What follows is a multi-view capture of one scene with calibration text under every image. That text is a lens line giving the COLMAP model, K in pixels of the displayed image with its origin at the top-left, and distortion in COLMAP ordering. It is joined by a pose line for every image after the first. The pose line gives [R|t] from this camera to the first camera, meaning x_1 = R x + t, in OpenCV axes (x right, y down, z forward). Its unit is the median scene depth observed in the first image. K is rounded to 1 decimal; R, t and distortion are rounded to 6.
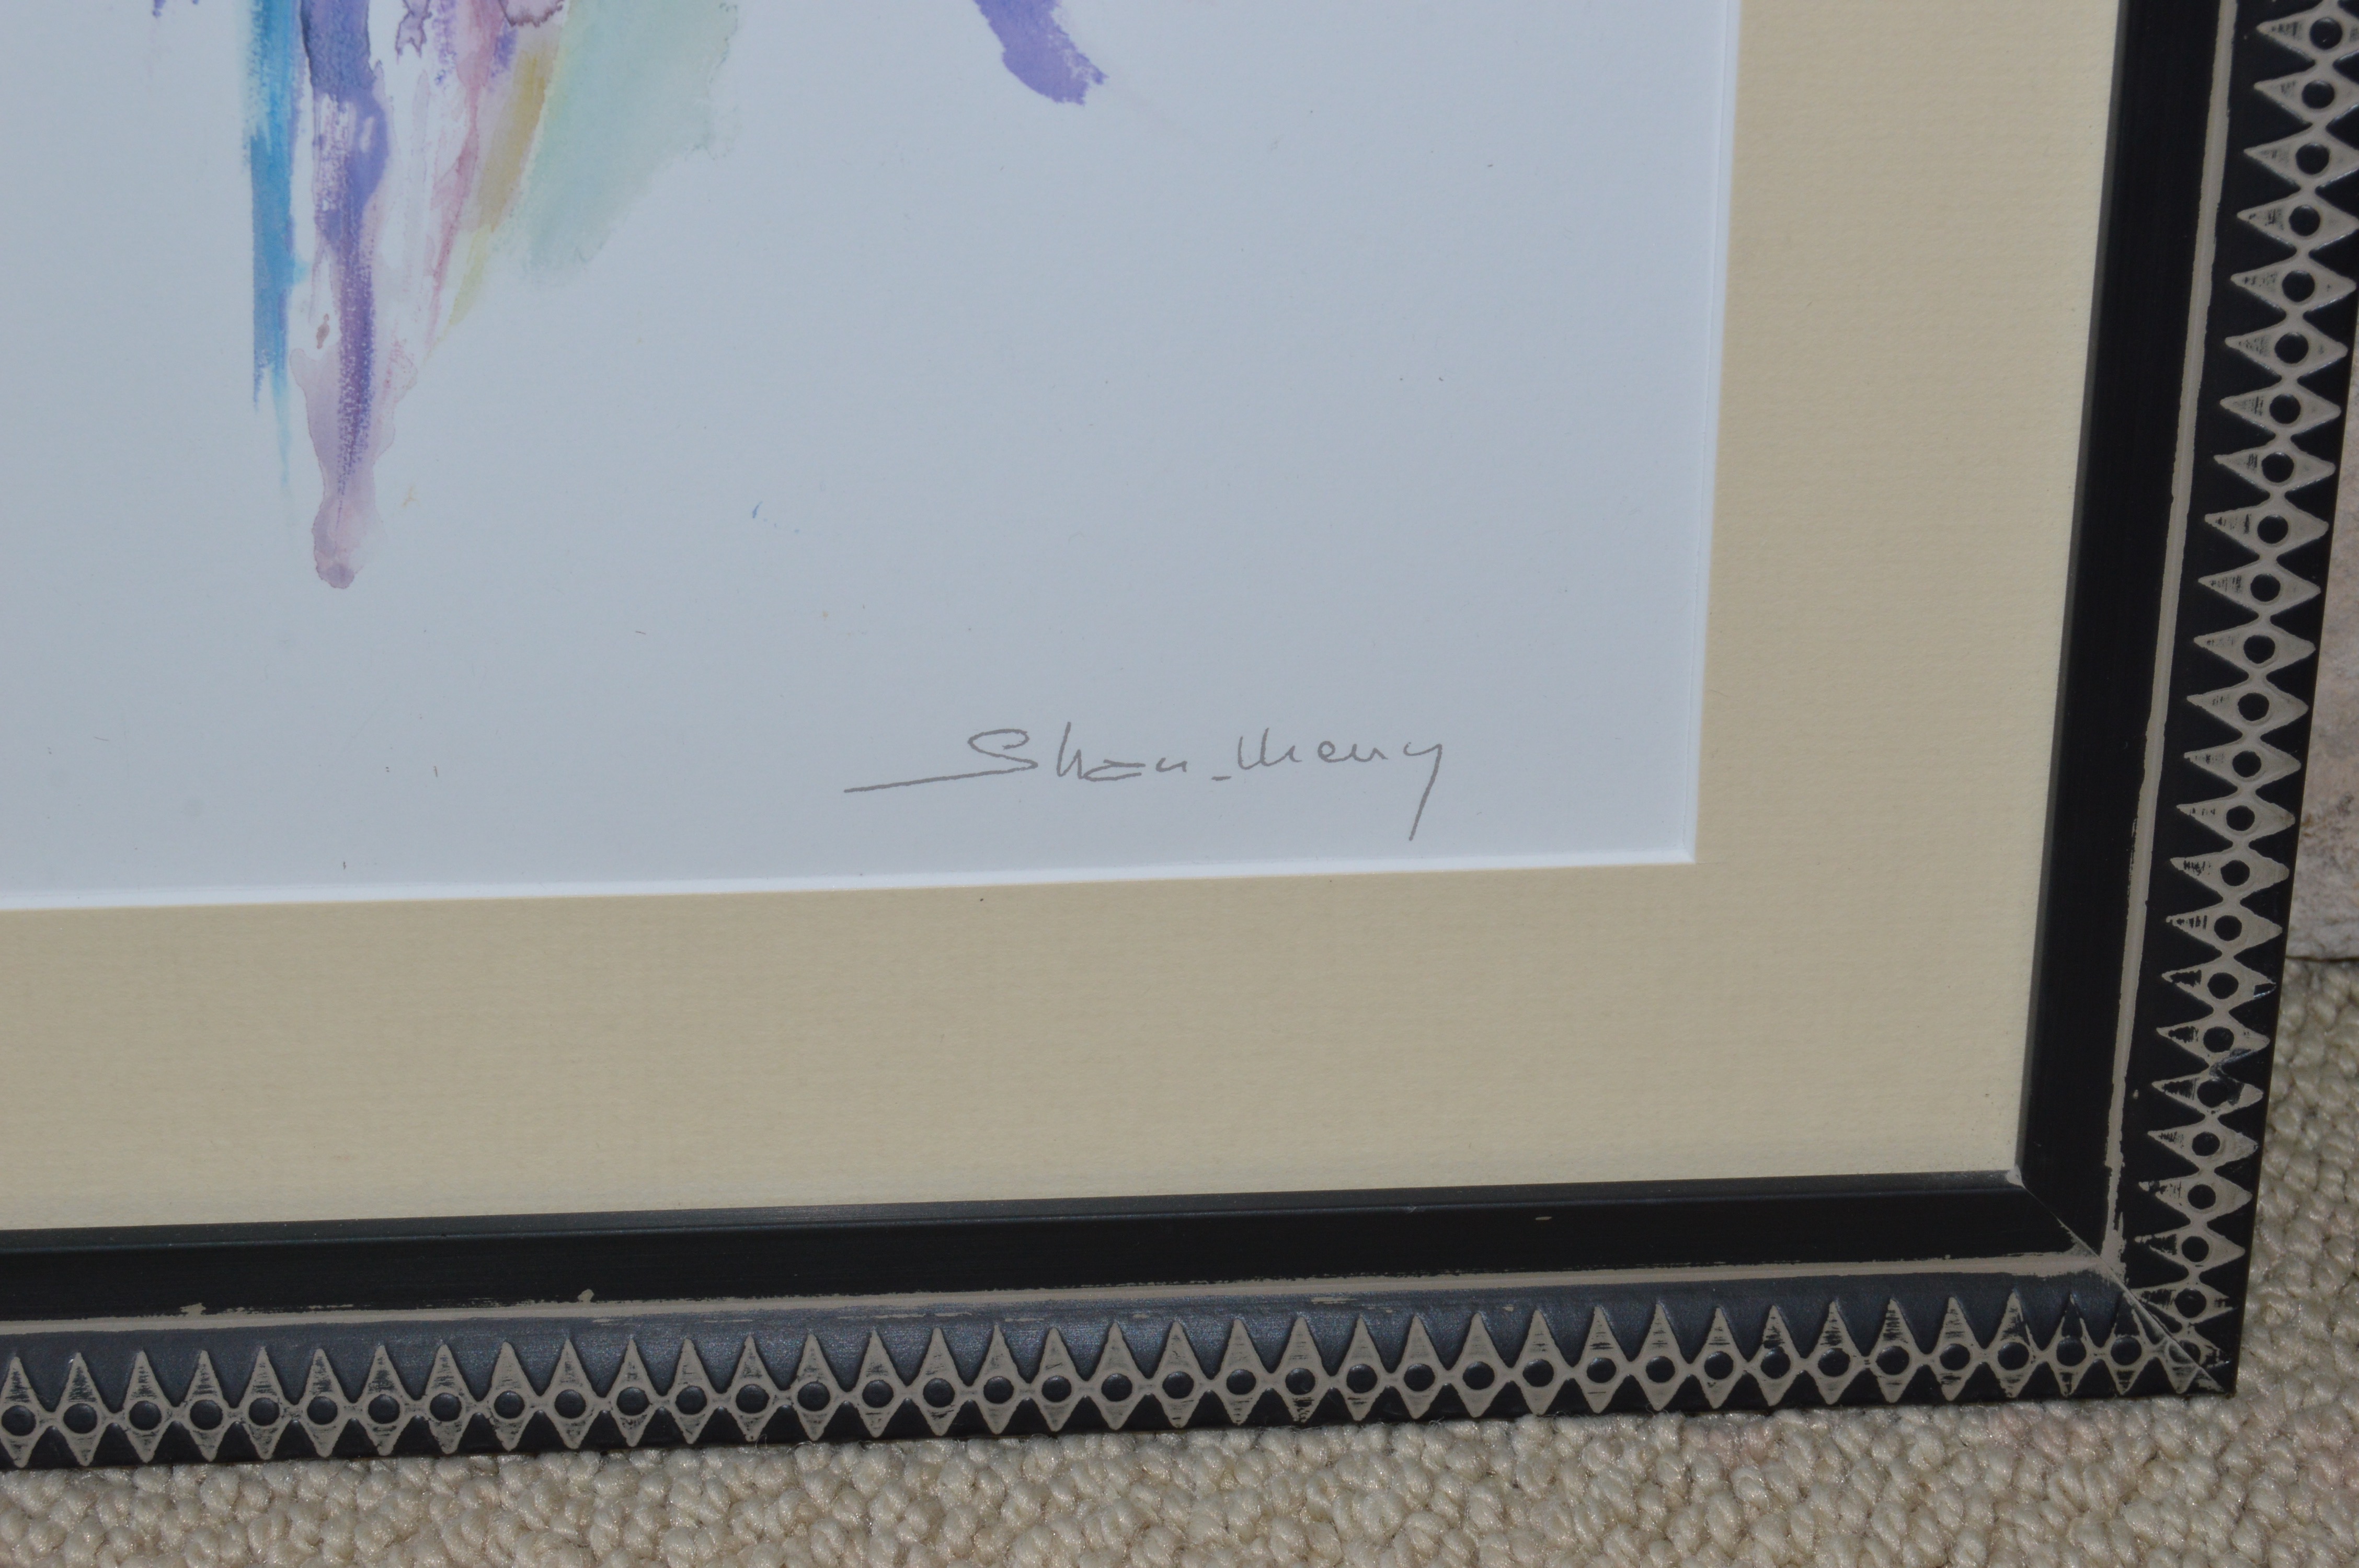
lens RADIAL K [[4701.4, 0, 1189.7], [0, 4701.4, 788.9], [0, 0, 1]] dist [-0.024893, 0.000000]
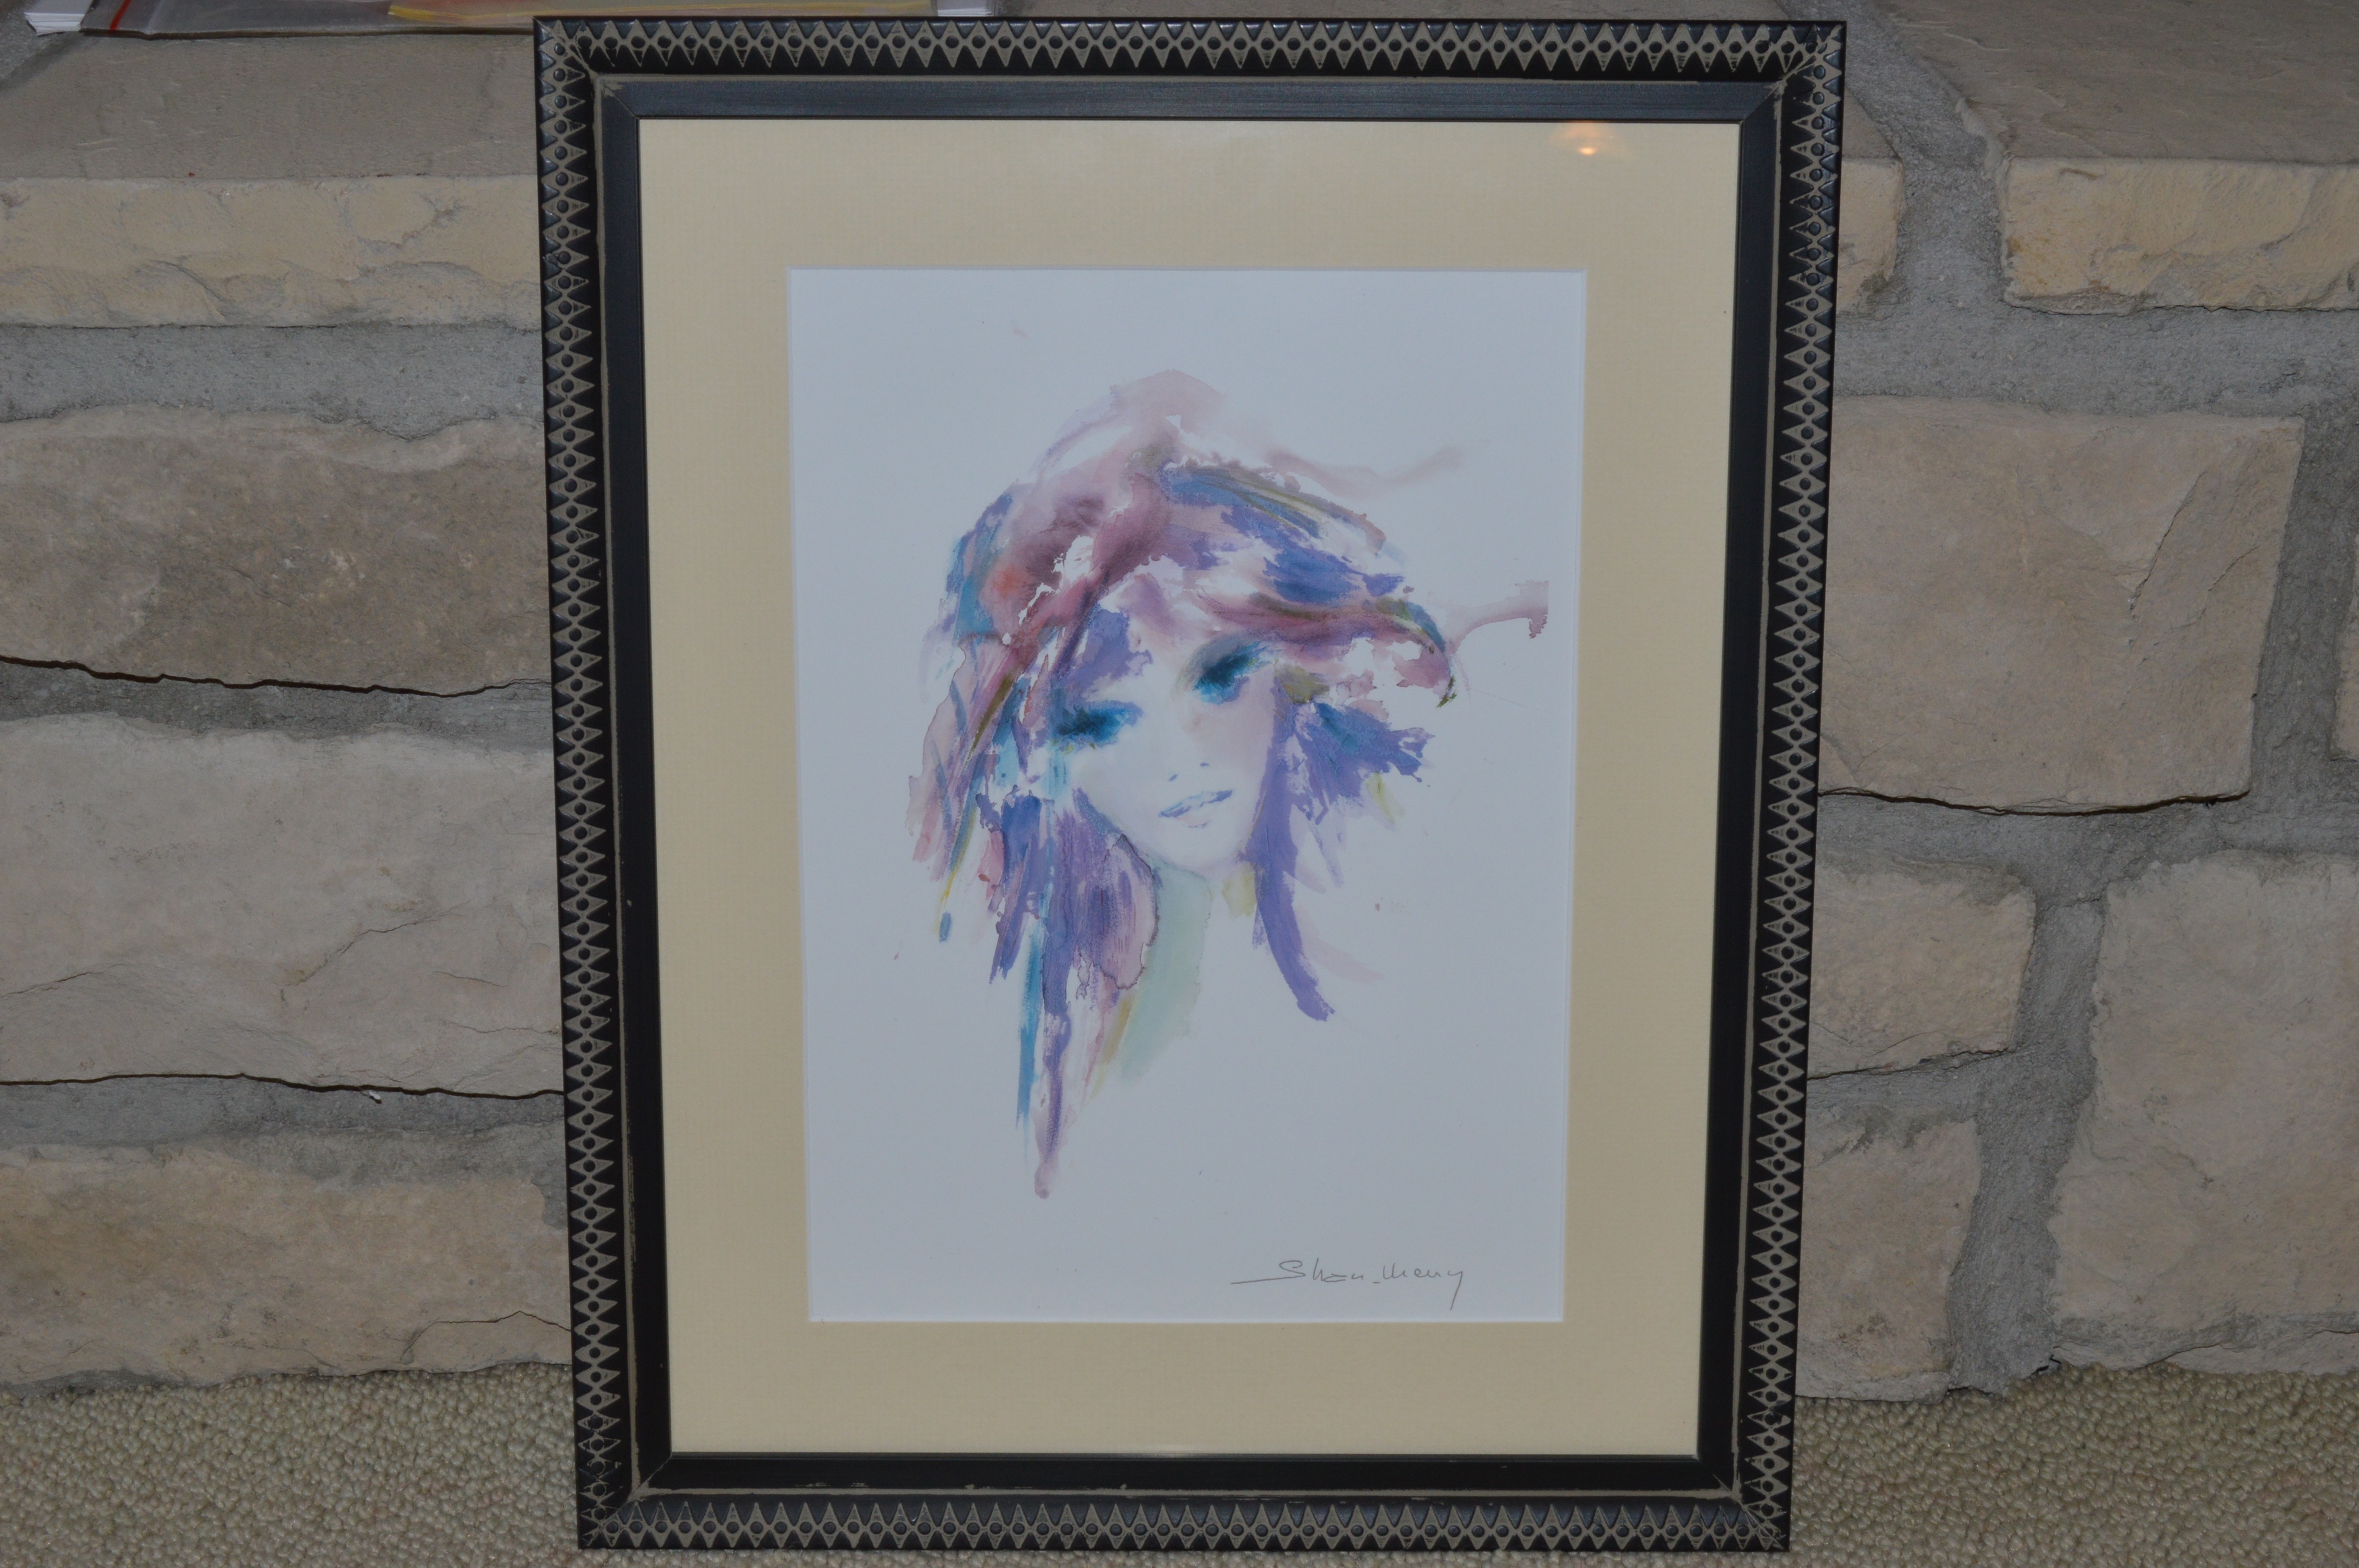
lens RADIAL K [[3827.0, 0, 1180.5], [0, 3827.0, 784.5], [0, 0, 1]] dist [-0.044888, 0.000000]
pose [[0.996900, 0.008903, -0.078175, 0.059792], [-0.026762, 0.972705, -0.230498, 0.214311], [0.073989, 0.231876, 0.969928, -1.086612]]
